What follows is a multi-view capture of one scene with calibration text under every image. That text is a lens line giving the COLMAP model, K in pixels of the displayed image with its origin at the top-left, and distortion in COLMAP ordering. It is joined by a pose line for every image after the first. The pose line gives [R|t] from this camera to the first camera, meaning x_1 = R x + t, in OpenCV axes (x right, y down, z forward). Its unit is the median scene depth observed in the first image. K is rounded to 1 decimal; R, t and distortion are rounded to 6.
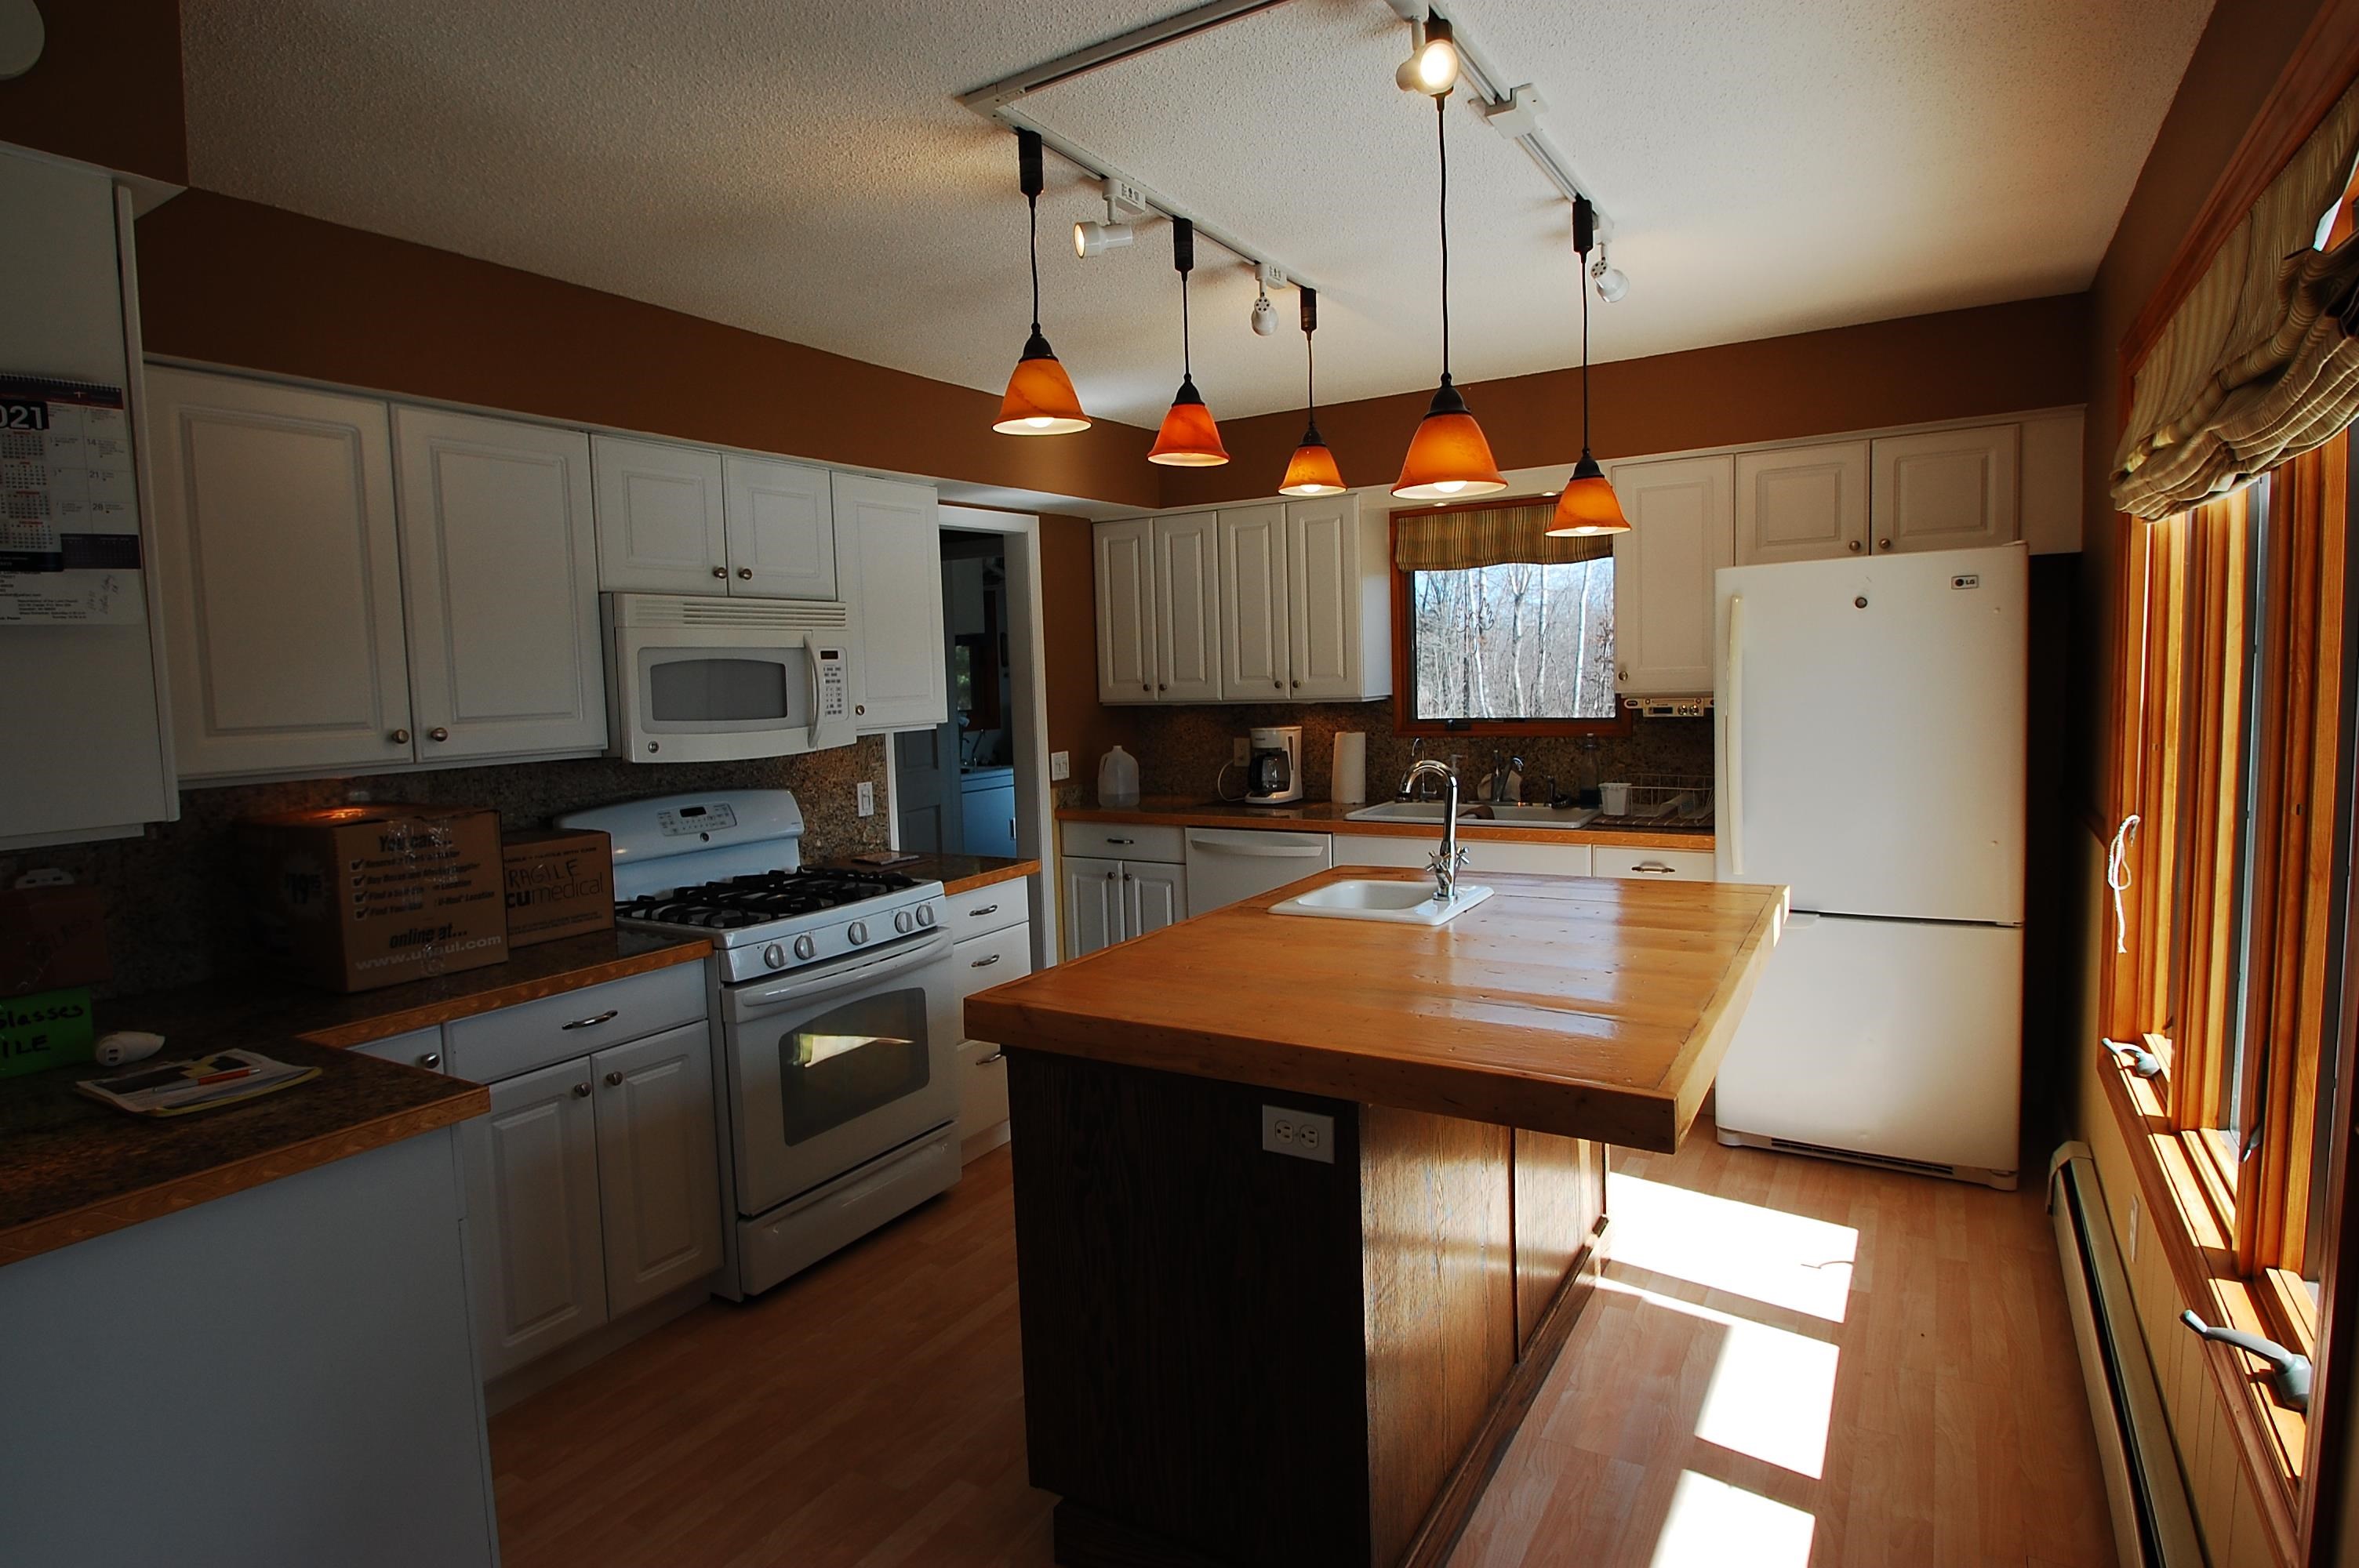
lens RADIAL K [[1244.2, 0, 1170.2], [0, 1244.2, 779.6], [0, 0, 1]] dist [0.005074, -0.000328]
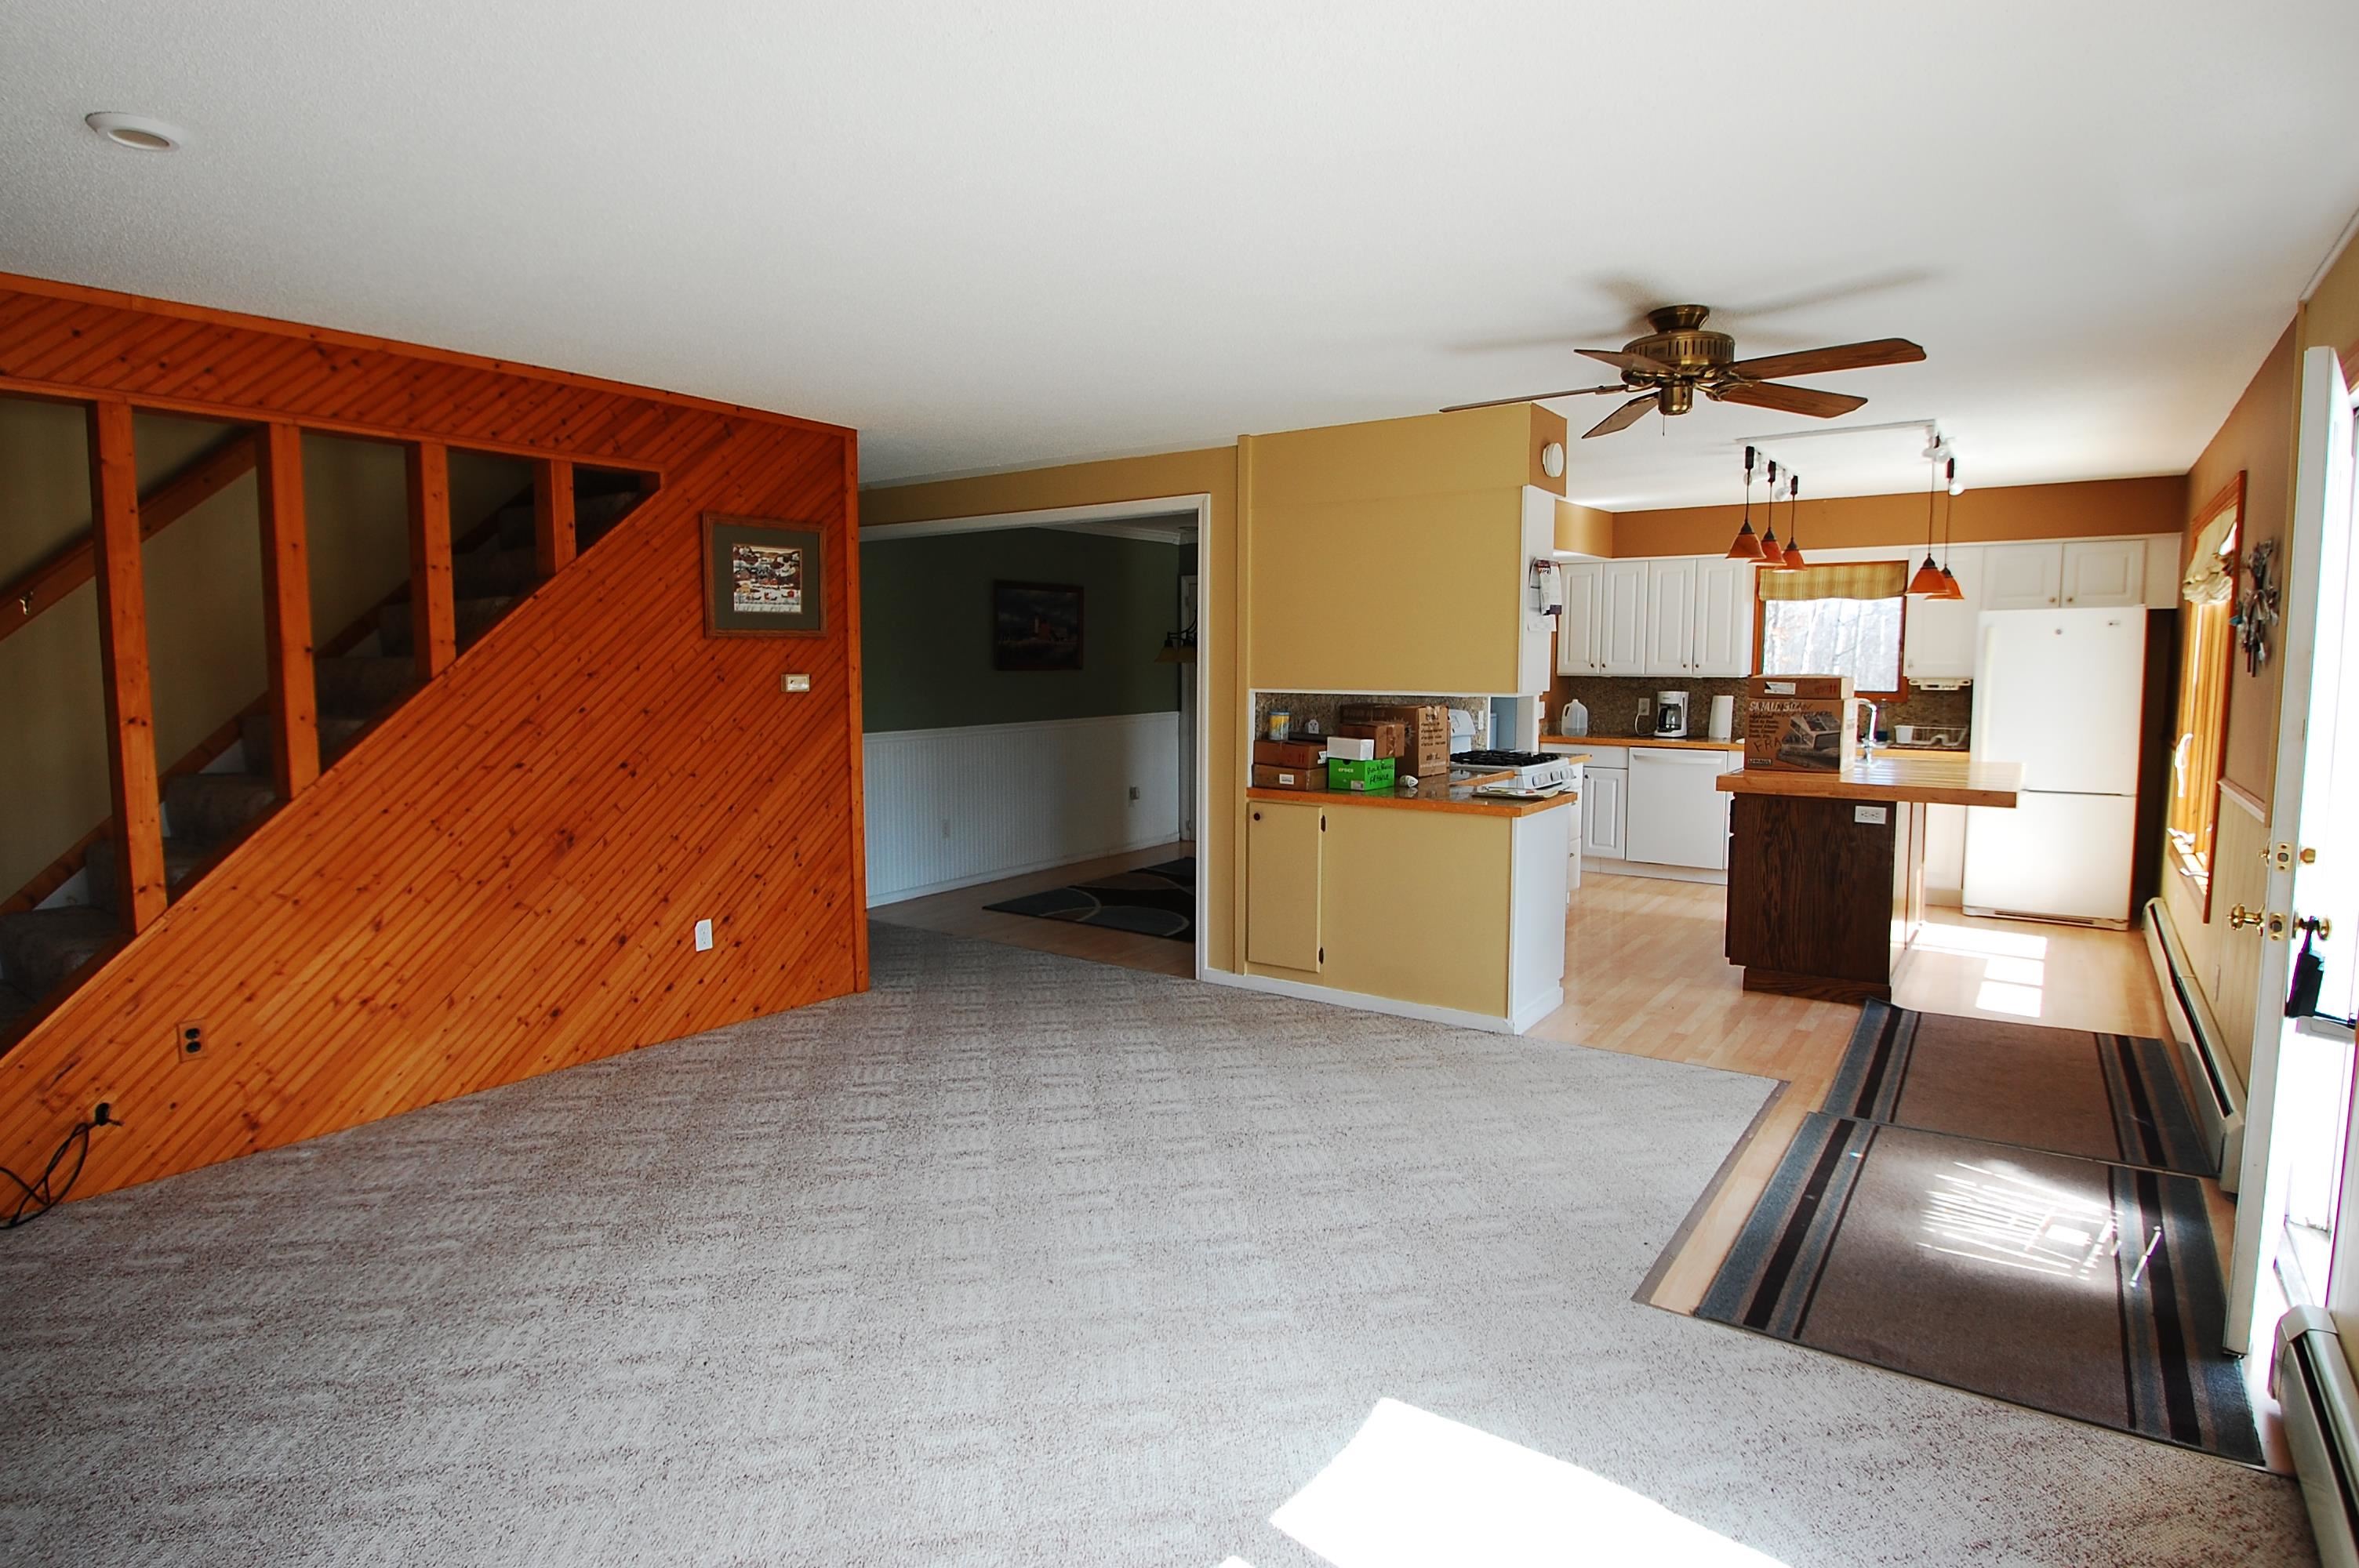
lens RADIAL K [[1244.2, 0, 1187.0], [0, 1244.2, 776.4], [0, 0, 1]] dist [0.005074, -0.000328]
pose [[0.997582, 0.036403, -0.059197, -0.561049], [-0.035818, 0.999299, 0.010928, 0.092540], [0.059553, -0.008781, 0.998186, -0.850453]]
